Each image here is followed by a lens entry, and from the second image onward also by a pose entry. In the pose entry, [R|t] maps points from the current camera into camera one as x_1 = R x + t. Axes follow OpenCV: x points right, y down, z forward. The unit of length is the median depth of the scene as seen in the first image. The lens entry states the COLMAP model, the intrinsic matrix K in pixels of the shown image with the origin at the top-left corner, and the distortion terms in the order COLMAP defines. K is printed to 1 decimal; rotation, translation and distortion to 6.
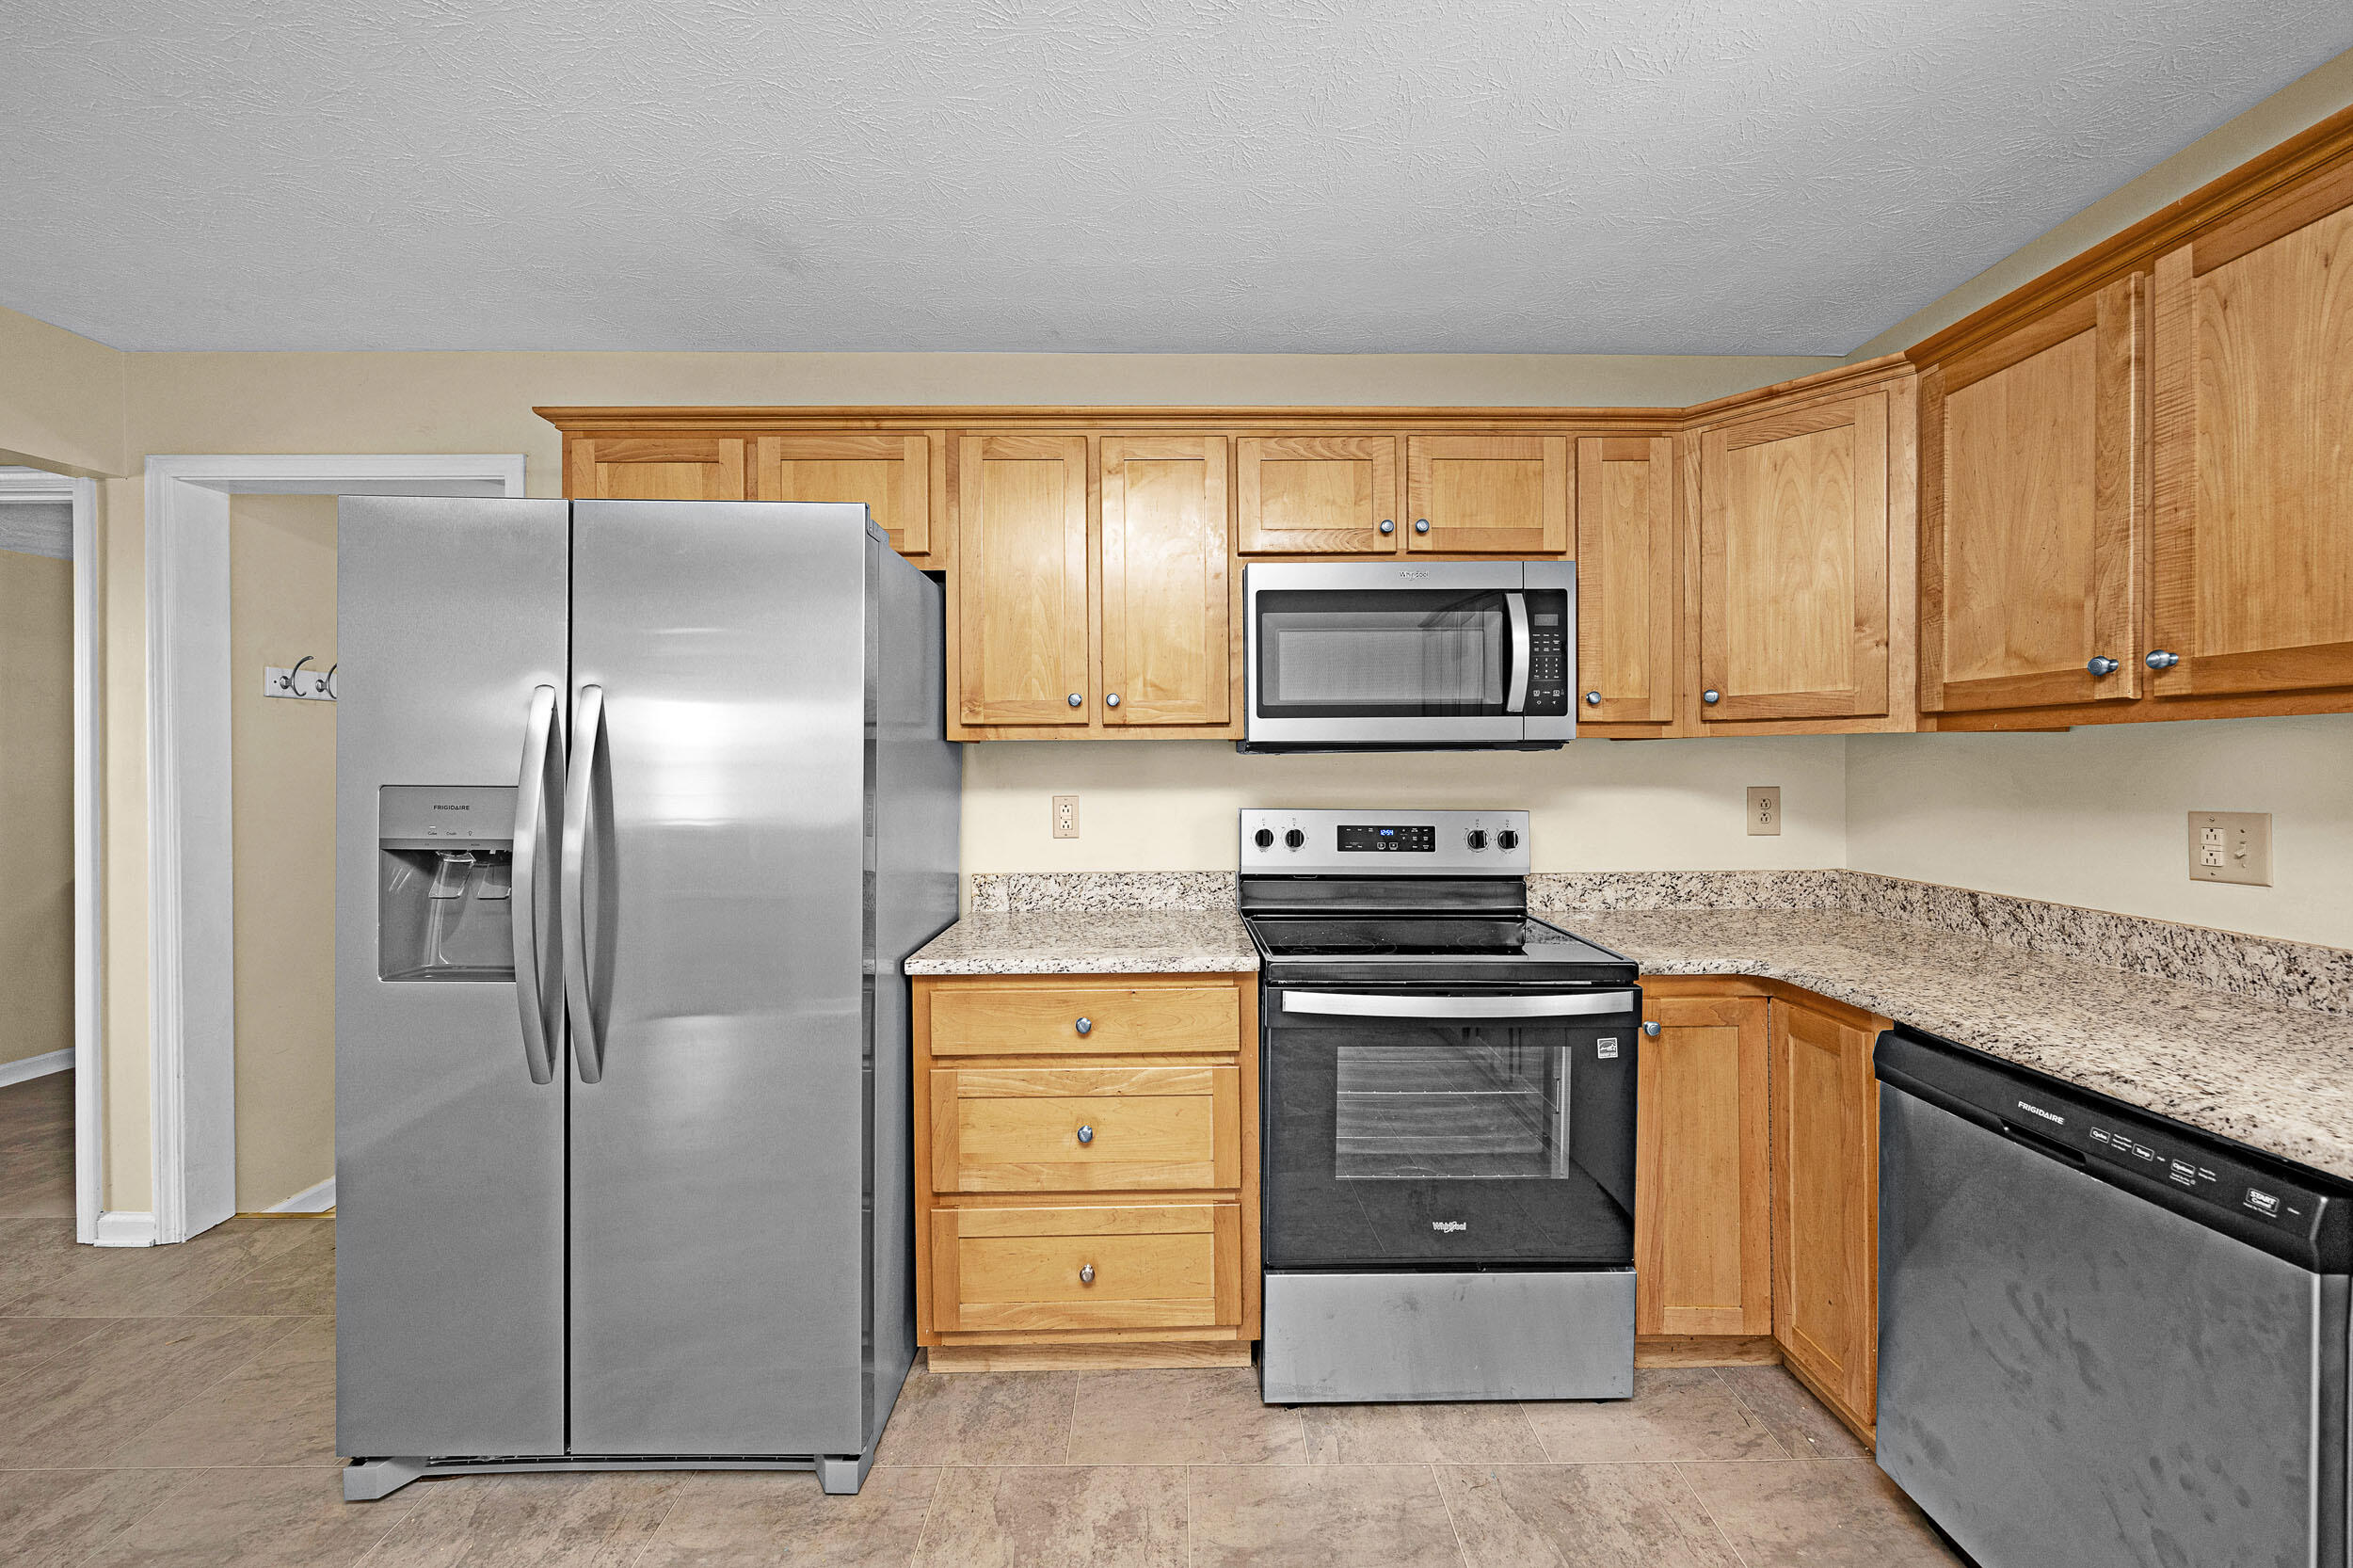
lens RADIAL K [[913.0, 0, 1177.4], [0, 913.0, 769.4], [0, 0, 1]] dist [-0.003562, -0.000087]
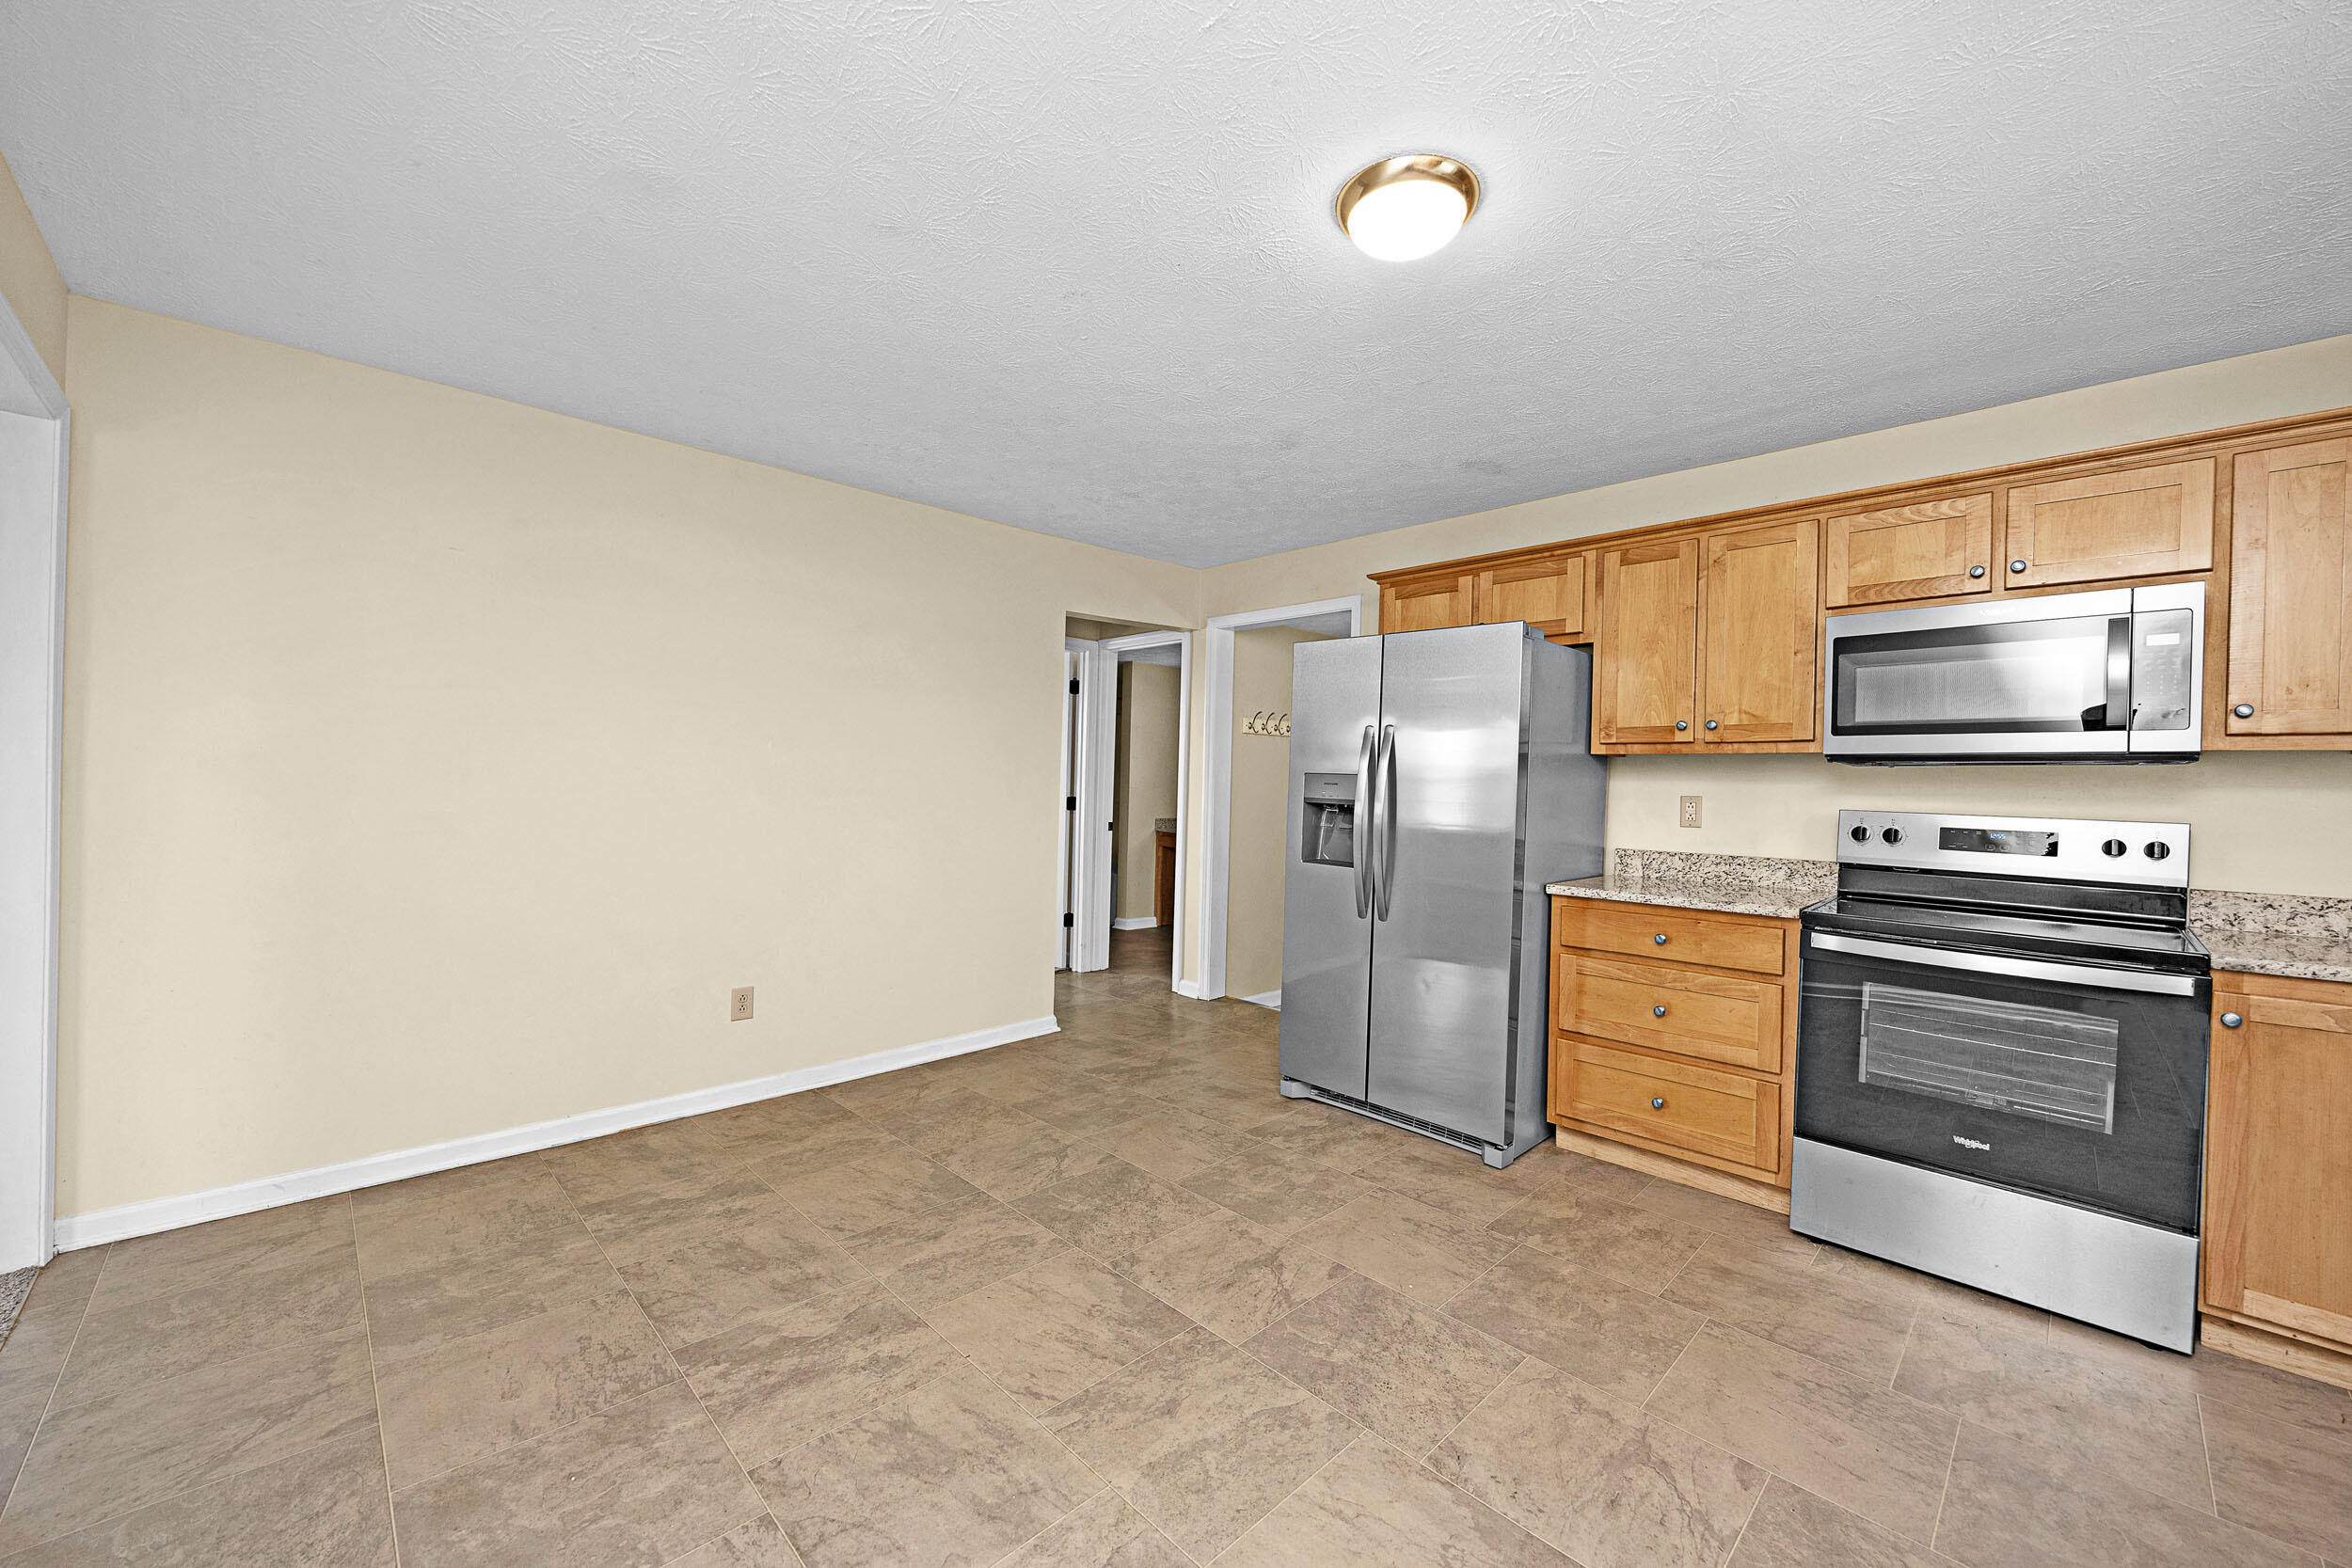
lens RADIAL K [[912.6, 0, 1182.1], [0, 912.6, 792.7], [0, 0, 1]] dist [-0.003562, -0.000087]
pose [[0.699246, 0.027772, -0.714342, 0.405545], [-0.029056, 0.999524, 0.010416, 0.041529], [0.714291, 0.013473, 0.699719, -0.618409]]
